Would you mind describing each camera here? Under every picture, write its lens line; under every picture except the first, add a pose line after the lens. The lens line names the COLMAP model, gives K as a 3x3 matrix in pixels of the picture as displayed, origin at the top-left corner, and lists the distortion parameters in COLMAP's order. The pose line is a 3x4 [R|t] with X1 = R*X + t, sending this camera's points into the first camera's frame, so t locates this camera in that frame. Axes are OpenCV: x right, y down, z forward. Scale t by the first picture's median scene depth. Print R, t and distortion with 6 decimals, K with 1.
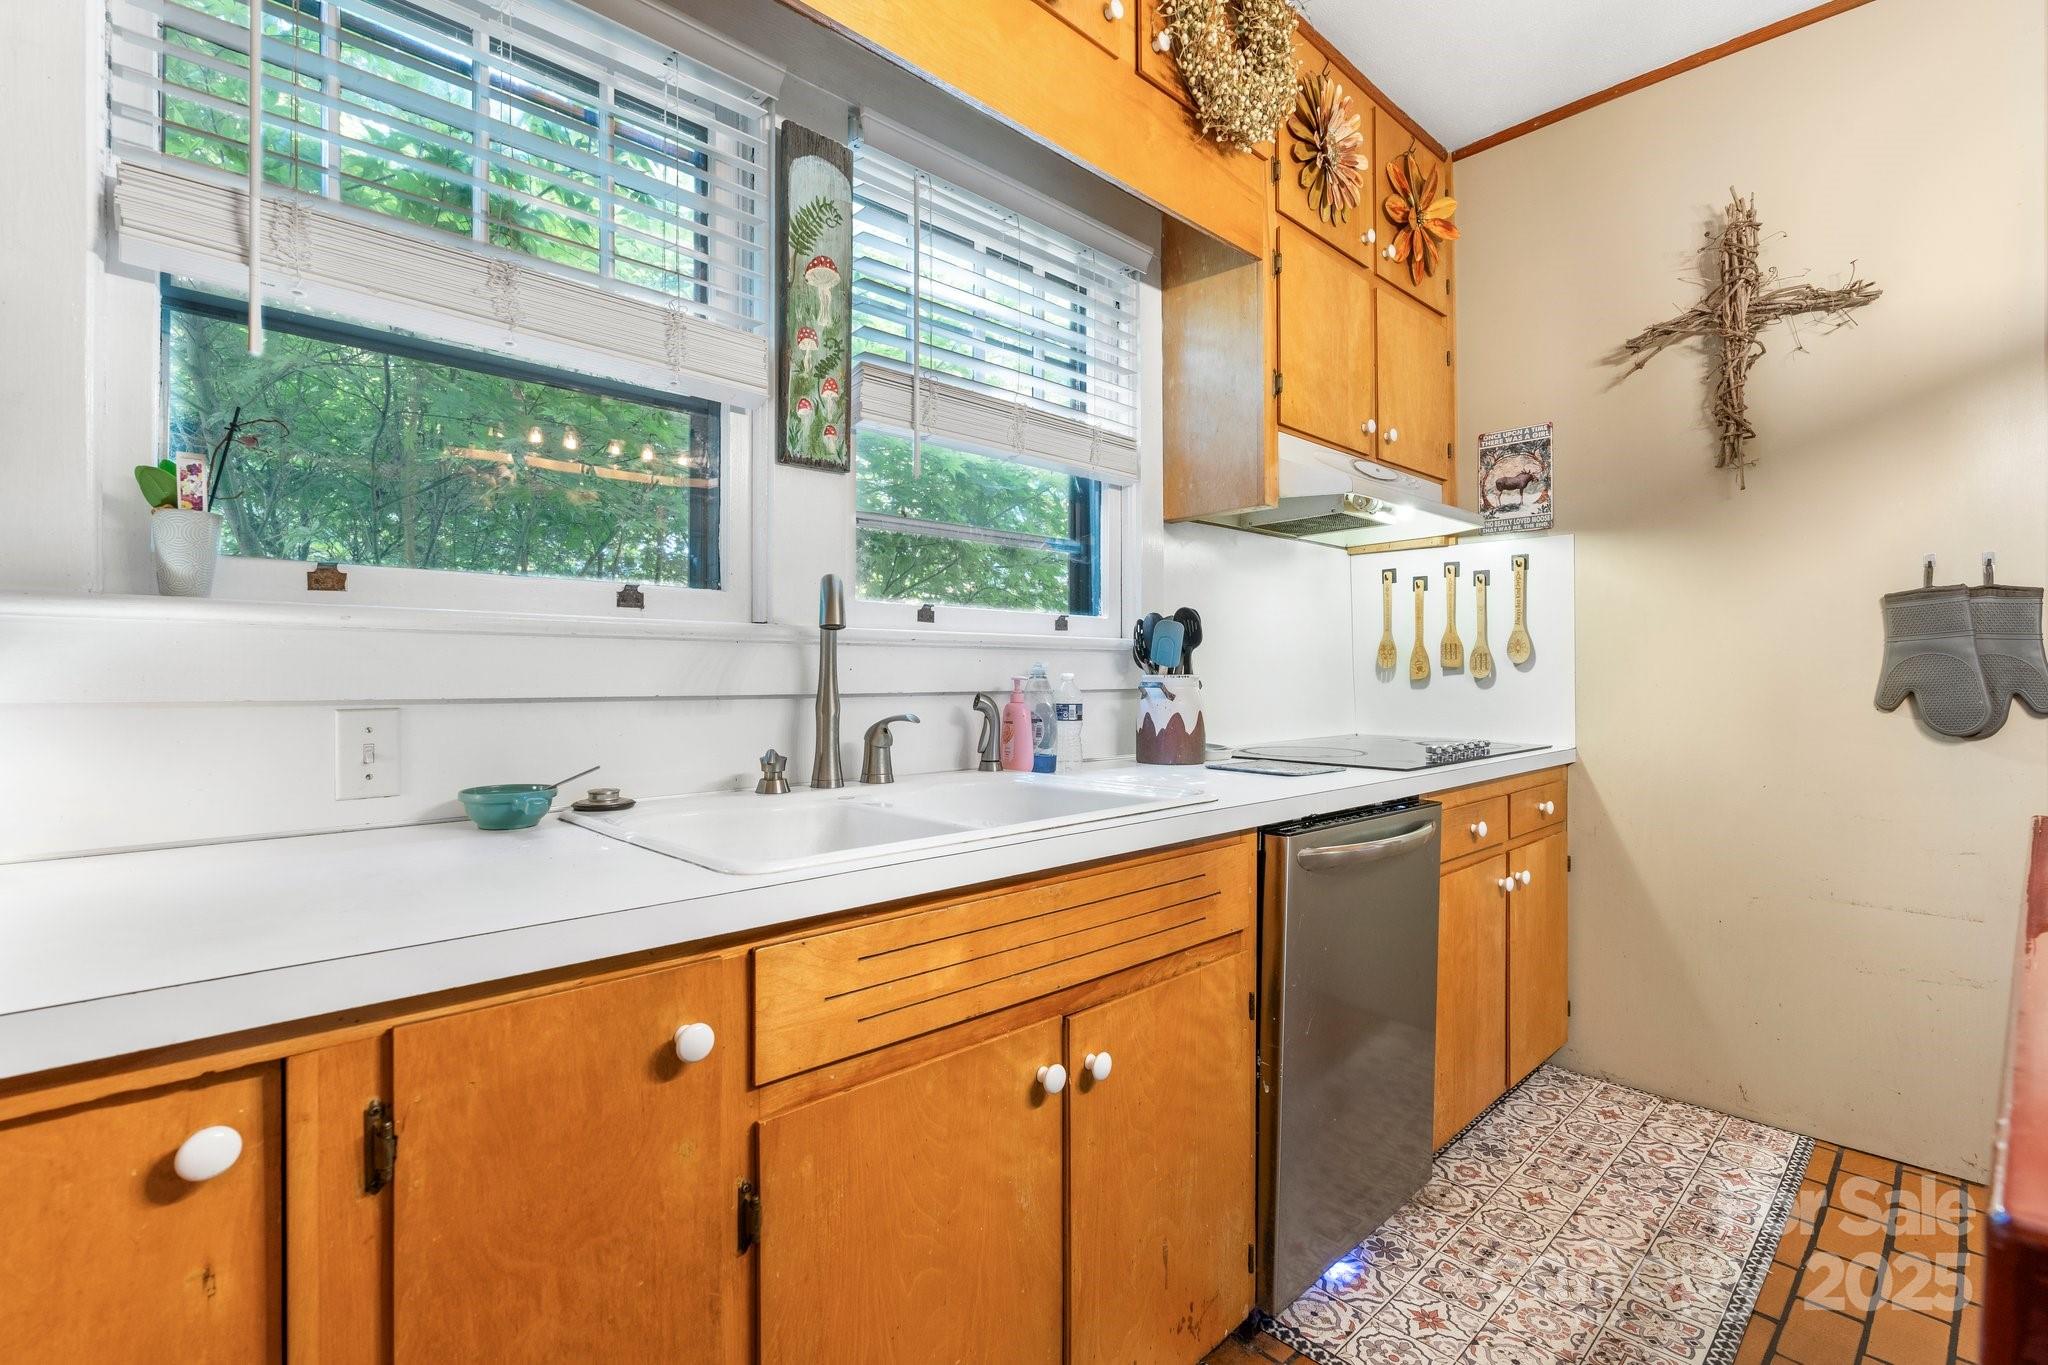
lens RADIAL K [[929.1, 0, 1025.4], [0, 929.1, 677.2], [0, 0, 1]] dist [-0.012649, 0.000336]
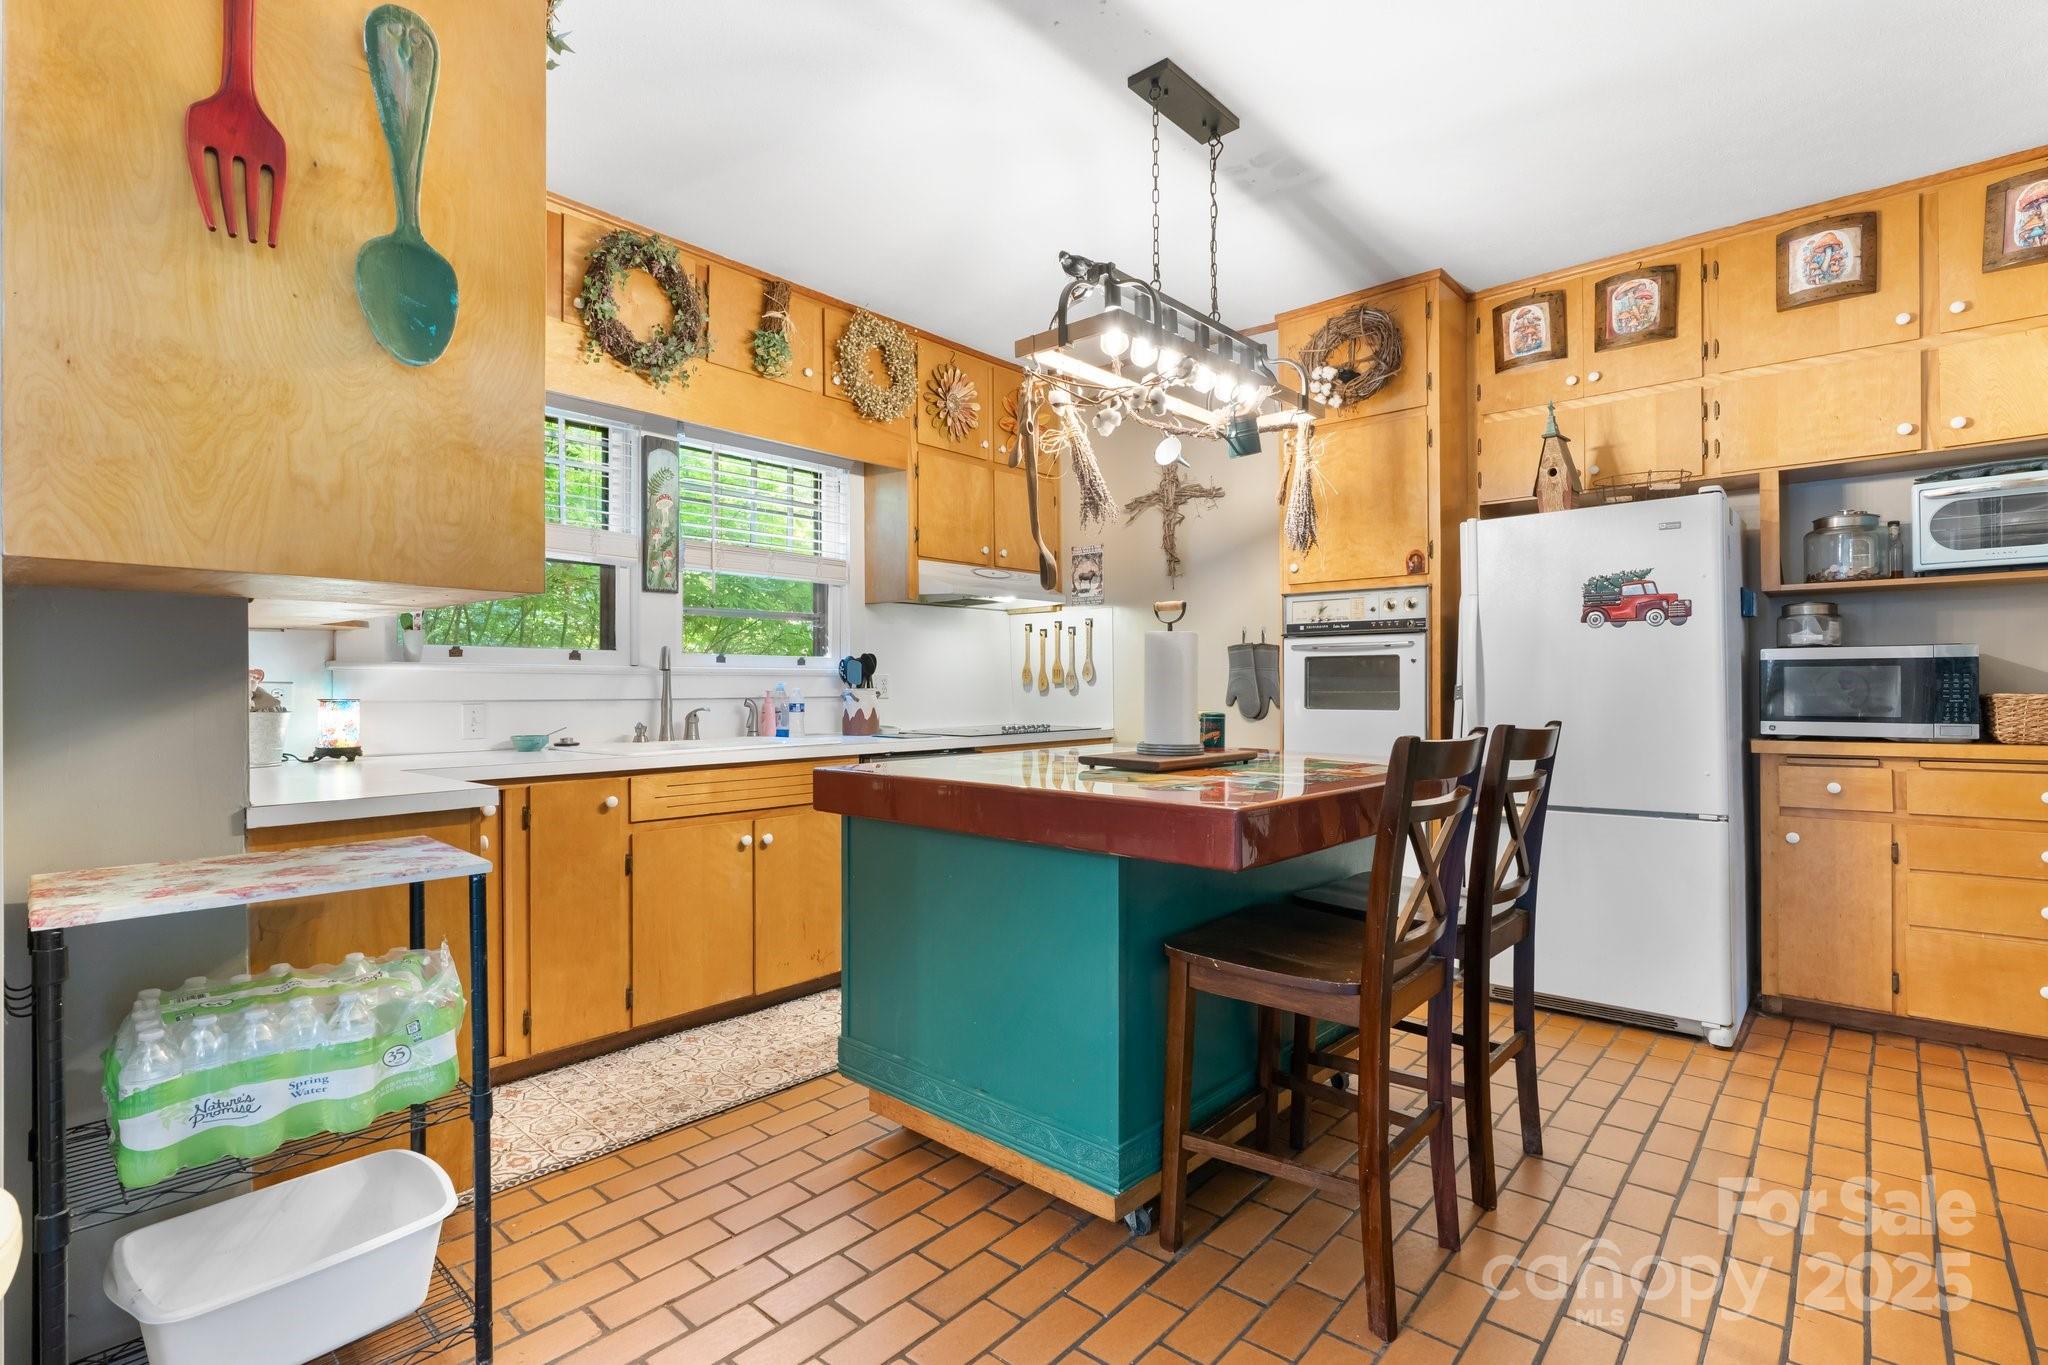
lens RADIAL K [[972.8, 0, 1020.8], [0, 972.8, 687.5], [0, 0, 1]] dist [-0.001367, 0.000004]
pose [[0.995820, -0.001975, 0.091314, 0.338219], [0.001977, 0.999998, 0.000068, -0.004635], [-0.091314, 0.000113, 0.995822, -1.124359]]
